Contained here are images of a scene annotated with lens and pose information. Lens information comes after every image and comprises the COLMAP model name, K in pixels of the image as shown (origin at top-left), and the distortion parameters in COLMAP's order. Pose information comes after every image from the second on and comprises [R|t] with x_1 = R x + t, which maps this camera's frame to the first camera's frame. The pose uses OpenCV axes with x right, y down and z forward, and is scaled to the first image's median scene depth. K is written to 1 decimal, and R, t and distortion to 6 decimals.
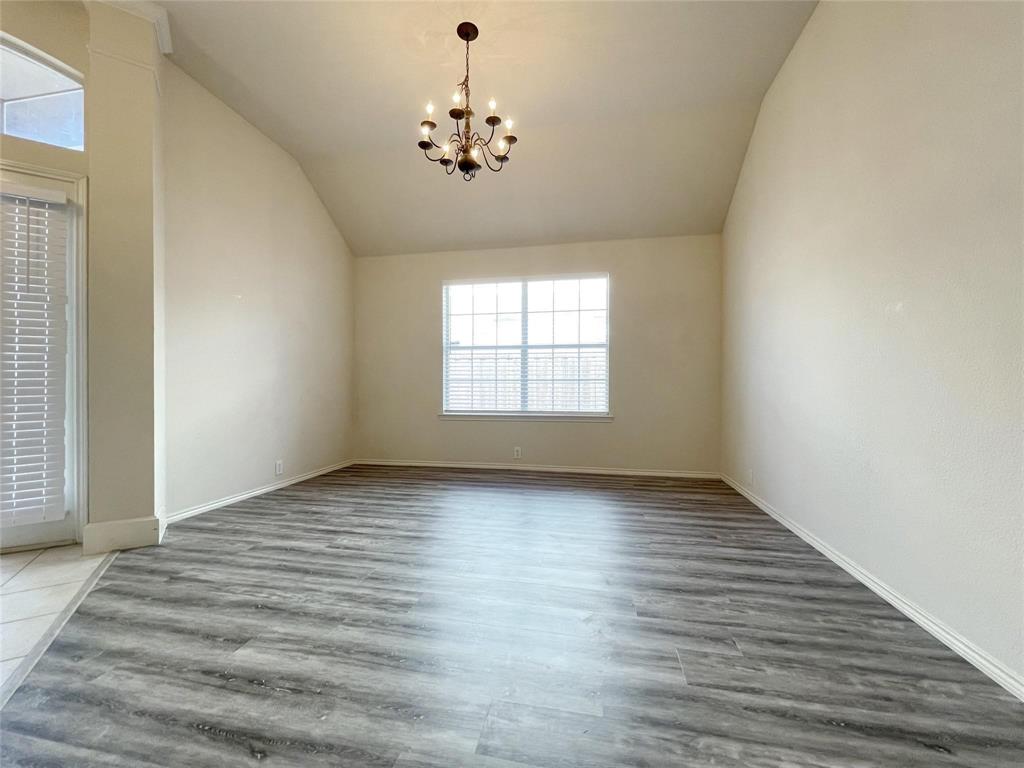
lens RADIAL K [[413.9, 0, 510.7], [0, 413.9, 386.6], [0, 0, 1]] dist [0.001253, 0.000591]
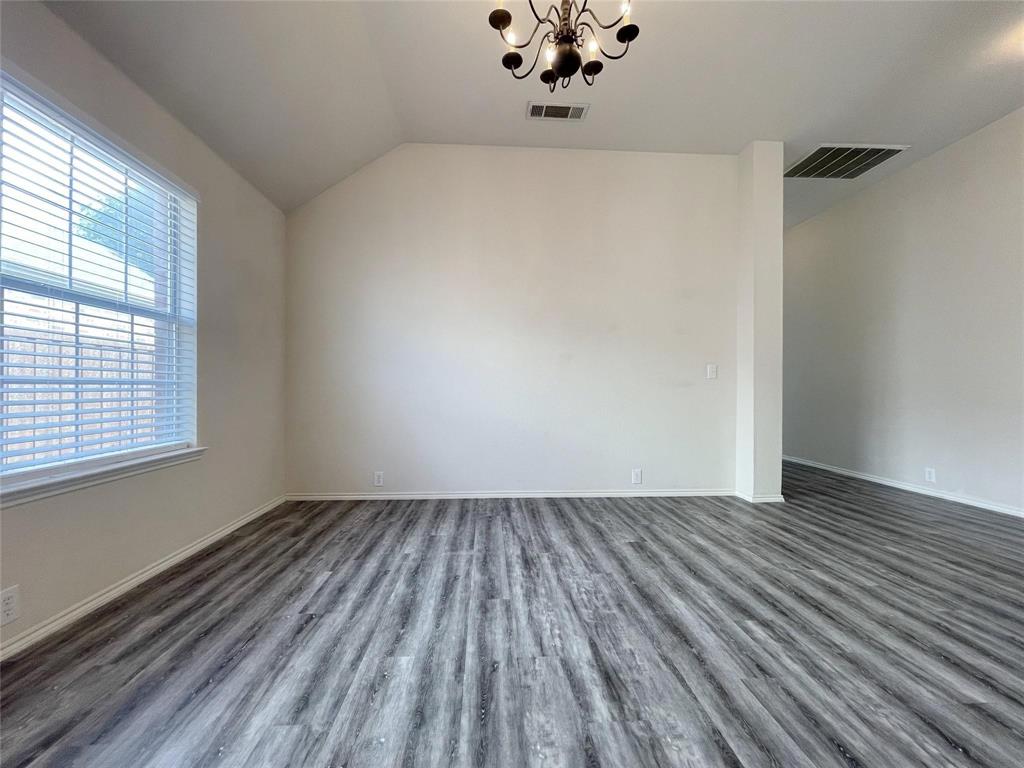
lens RADIAL K [[413.9, 0, 510.7], [0, 413.9, 386.6], [0, 0, 1]] dist [0.001253, 0.000591]
pose [[-0.258176, 0.000730, 0.966098, -0.973728], [-0.004121, 0.999990, -0.001856, -0.030407], [-0.966089, -0.004460, -0.258171, 1.711312]]
